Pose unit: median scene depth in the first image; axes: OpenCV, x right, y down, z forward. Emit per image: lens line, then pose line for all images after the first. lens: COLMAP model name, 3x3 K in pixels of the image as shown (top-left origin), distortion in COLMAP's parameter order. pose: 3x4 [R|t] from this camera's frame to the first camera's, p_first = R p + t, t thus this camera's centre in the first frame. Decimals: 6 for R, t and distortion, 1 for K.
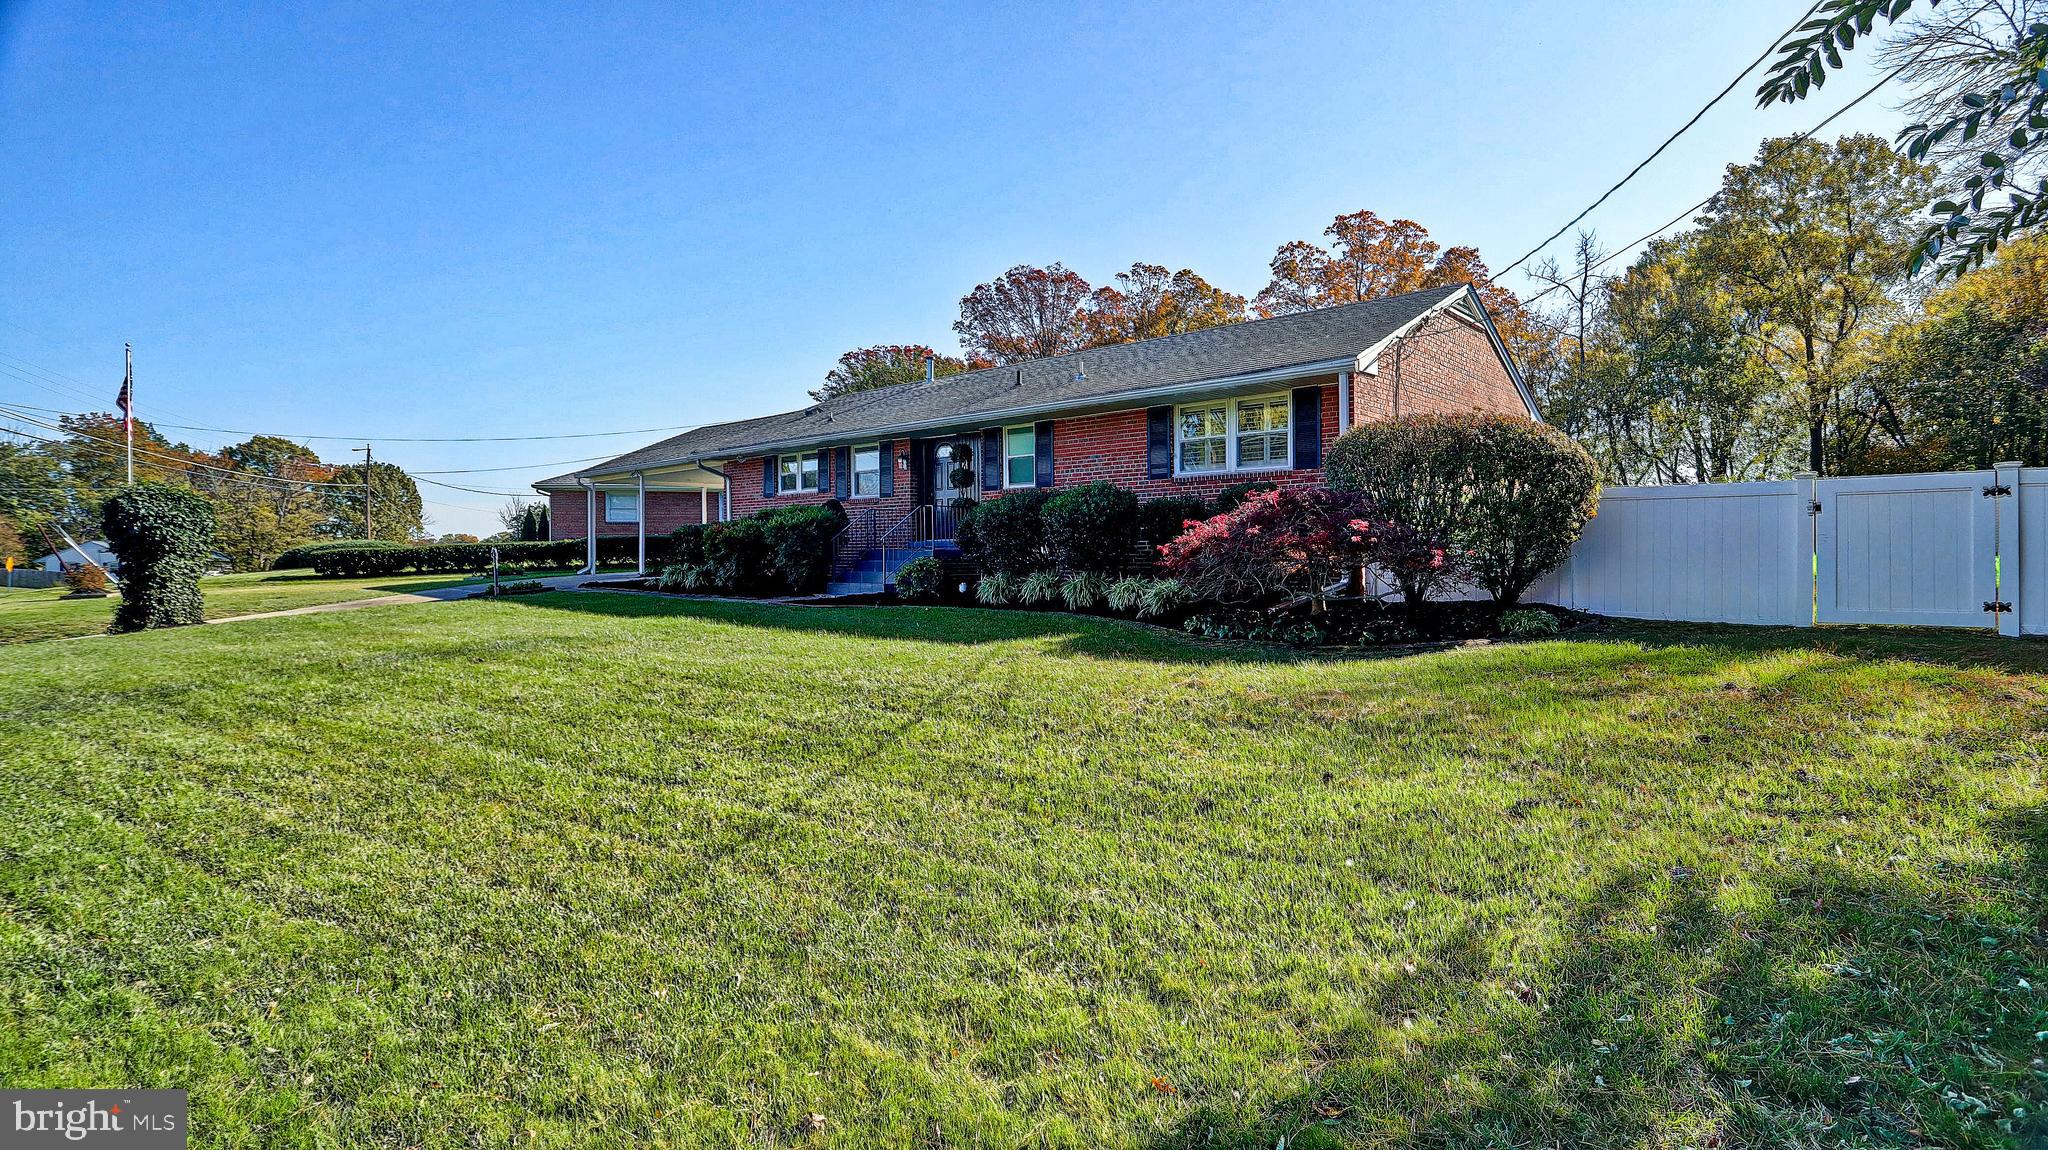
lens RADIAL K [[983.2, 0, 1011.3], [0, 983.2, 565.1], [0, 0, 1]] dist [-0.001892, 0.000037]
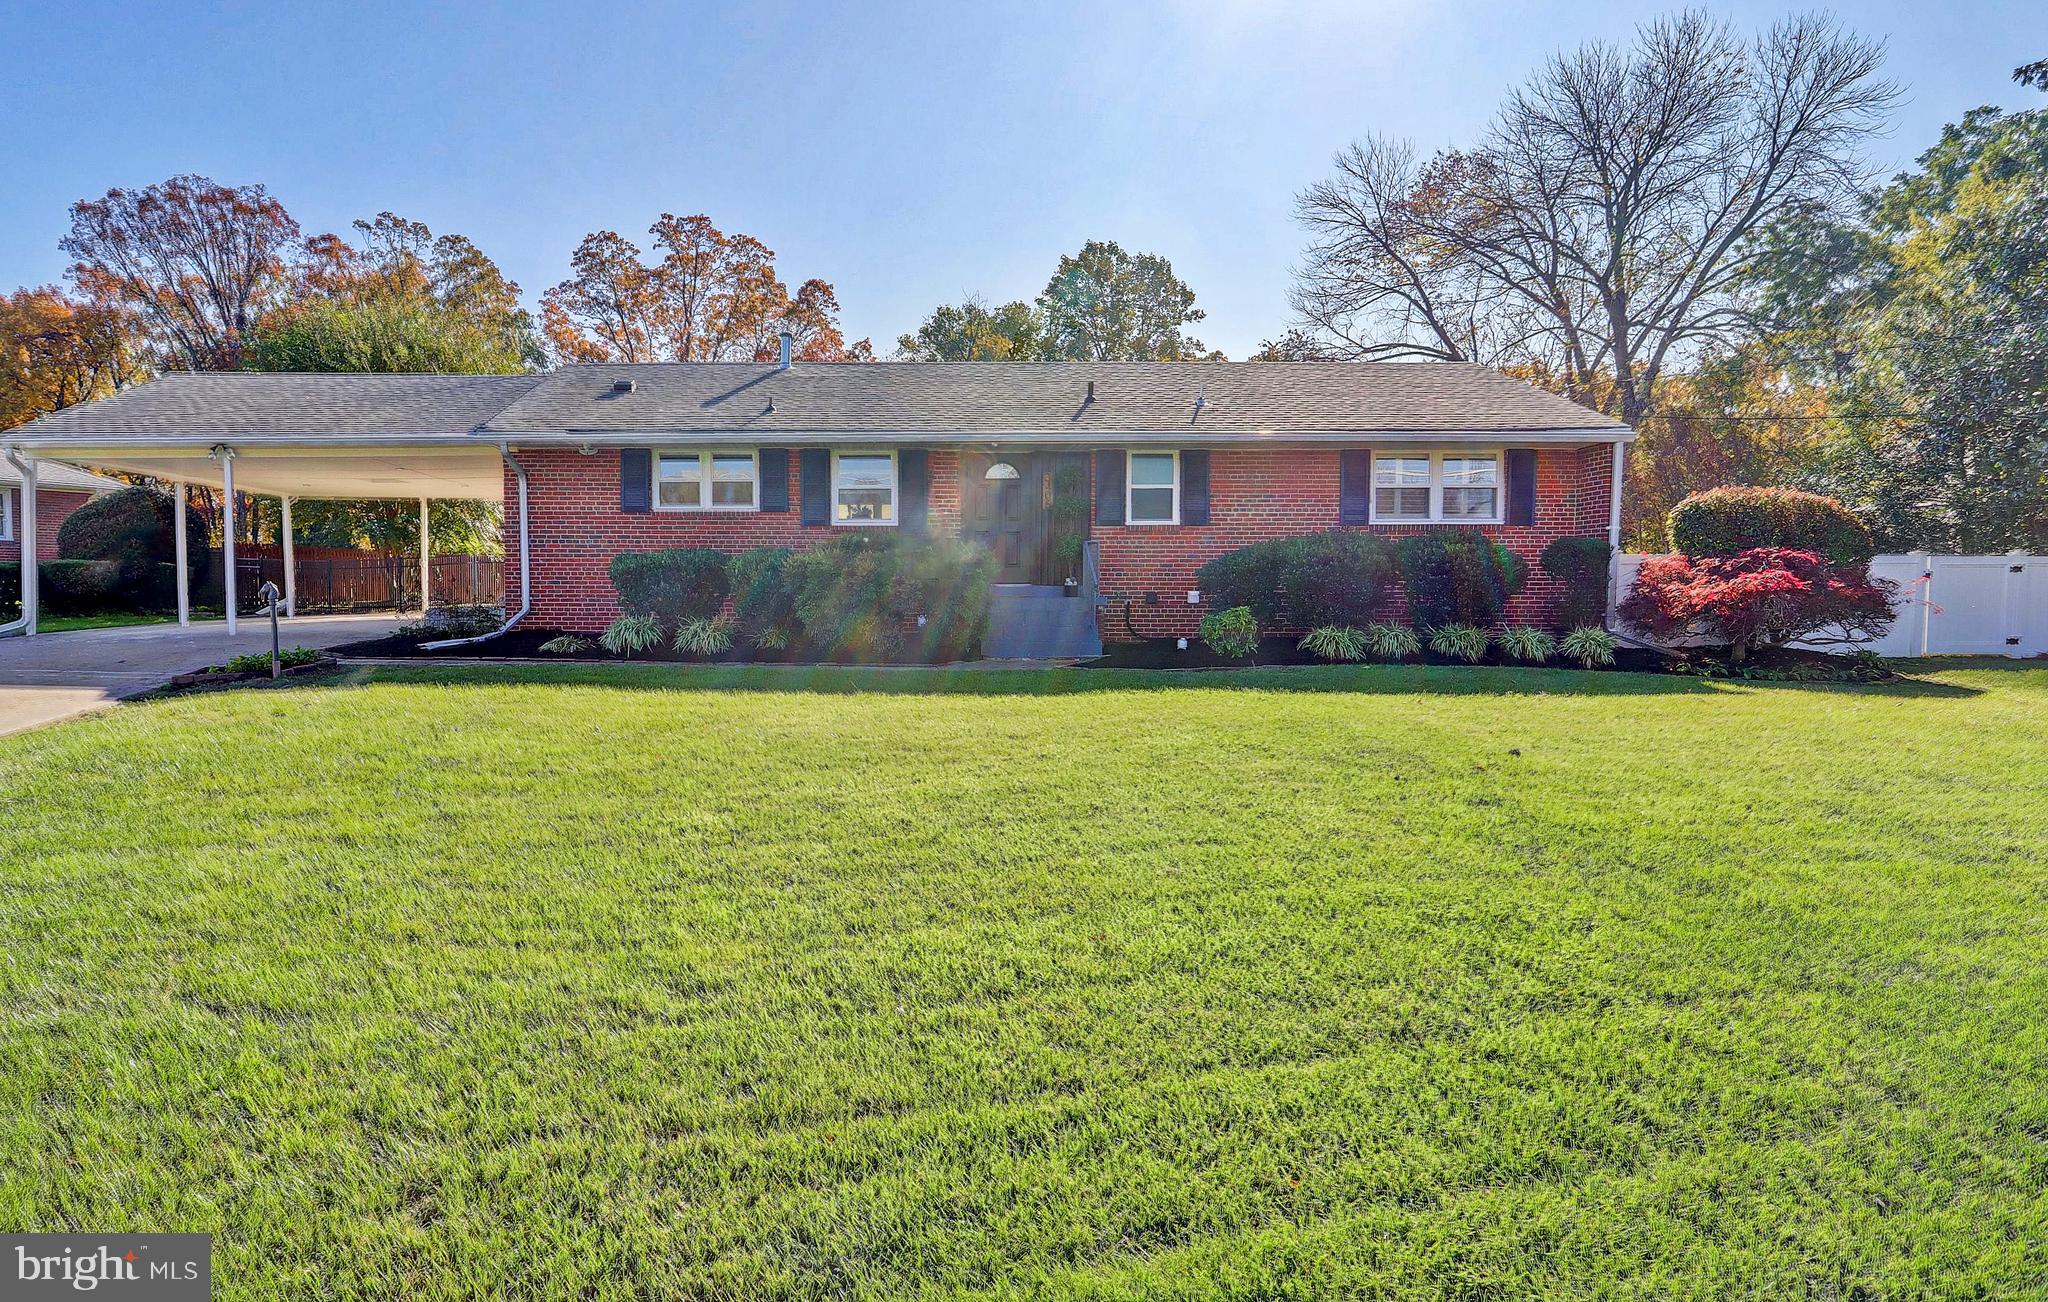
lens RADIAL K [[1133.6, 0, 1024.0], [0, 1133.6, 651.0], [0, 0, 1]] dist [0.002581, 0.000499]
pose [[0.748152, -0.018896, 0.663259, -0.570152], [0.002211, 0.999660, 0.025987, 0.003131], [-0.663524, -0.017976, 0.747939, 0.273083]]
